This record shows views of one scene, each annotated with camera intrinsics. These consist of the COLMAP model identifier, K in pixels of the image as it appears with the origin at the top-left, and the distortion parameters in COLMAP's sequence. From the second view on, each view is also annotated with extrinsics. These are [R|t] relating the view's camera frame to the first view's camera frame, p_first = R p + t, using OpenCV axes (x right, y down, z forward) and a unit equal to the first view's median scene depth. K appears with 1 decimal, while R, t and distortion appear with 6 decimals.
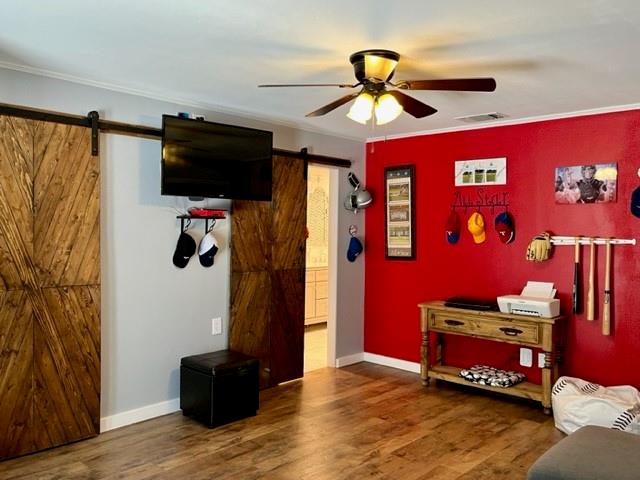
lens RADIAL K [[535.5, 0, 320.0], [0, 535.5, 240.0], [0, 0, 1]] dist [0.003160, -0.009638]
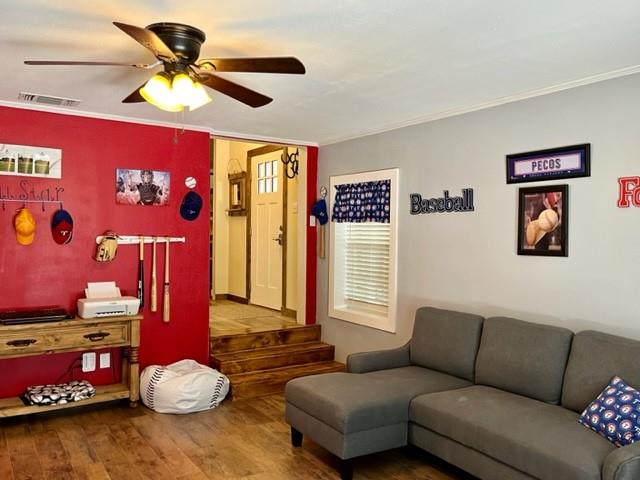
lens RADIAL K [[535.5, 0, 320.0], [0, 535.5, 240.0], [0, 0, 1]] dist [0.003160, -0.009638]
pose [[0.229213, -0.019551, 0.973180, -0.482348], [0.011477, 0.999783, 0.017382, -0.012389], [-0.973309, 0.007185, 0.229388, 0.401446]]
